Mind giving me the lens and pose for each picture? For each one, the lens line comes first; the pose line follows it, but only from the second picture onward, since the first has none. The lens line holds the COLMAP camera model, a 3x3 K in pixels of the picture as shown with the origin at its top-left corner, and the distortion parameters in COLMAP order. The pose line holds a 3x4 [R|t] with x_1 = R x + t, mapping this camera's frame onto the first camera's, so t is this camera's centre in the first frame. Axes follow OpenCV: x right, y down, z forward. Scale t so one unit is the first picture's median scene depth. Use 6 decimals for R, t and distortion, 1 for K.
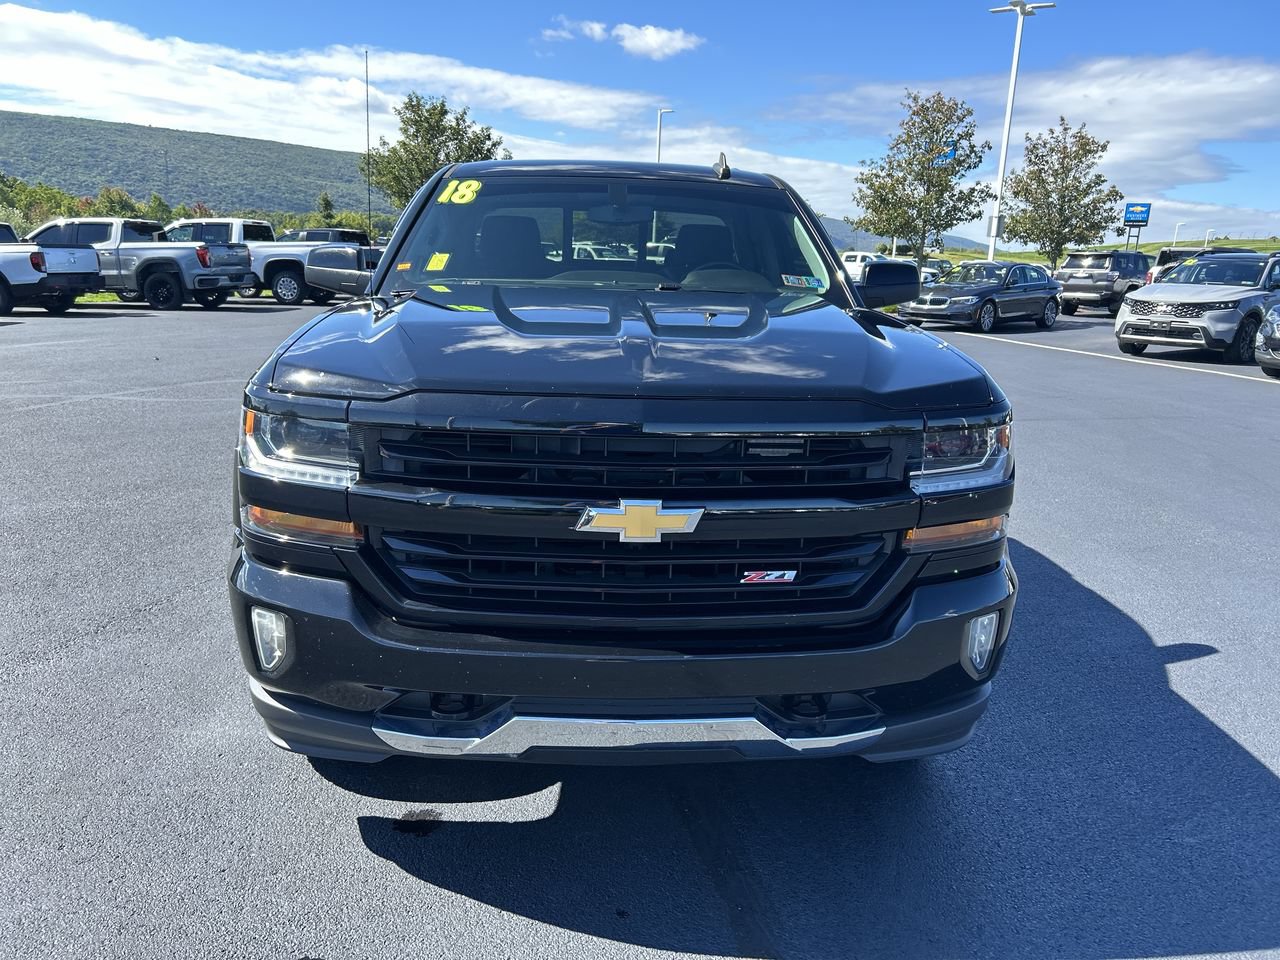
lens RADIAL K [[967.1, 0, 634.9], [0, 967.1, 471.4], [0, 0, 1]] dist [0.040990, -0.045624]
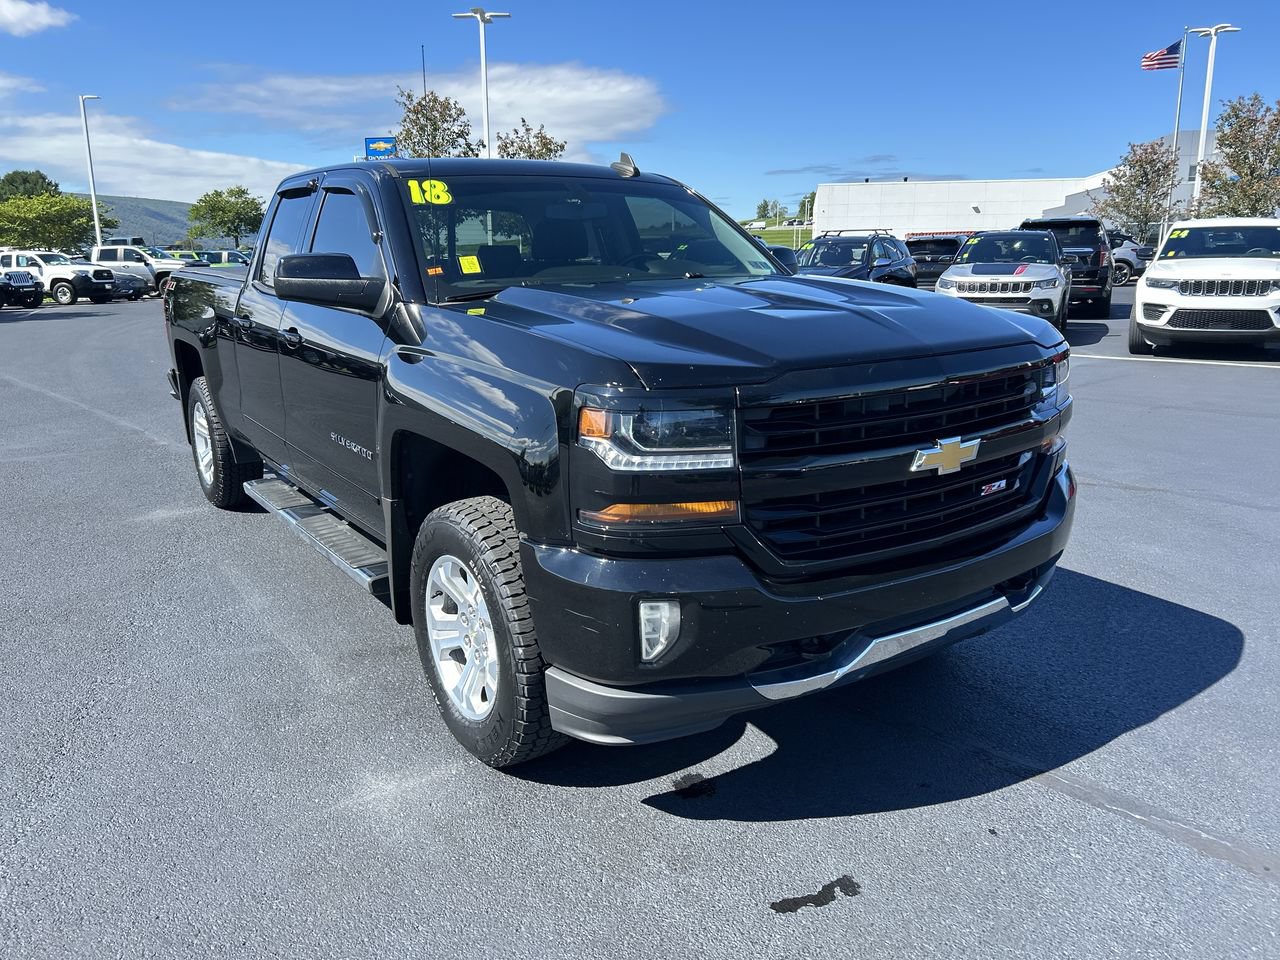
lens RADIAL K [[959.6, 0, 640.0], [0, 959.6, 480.0], [0, 0, 1]] dist [0.007551, -0.001499]
pose [[0.856647, -0.159484, 0.490633, -0.635944], [0.151973, 0.986829, 0.055430, -0.030758], [-0.493011, 0.027079, 0.869602, 0.091941]]
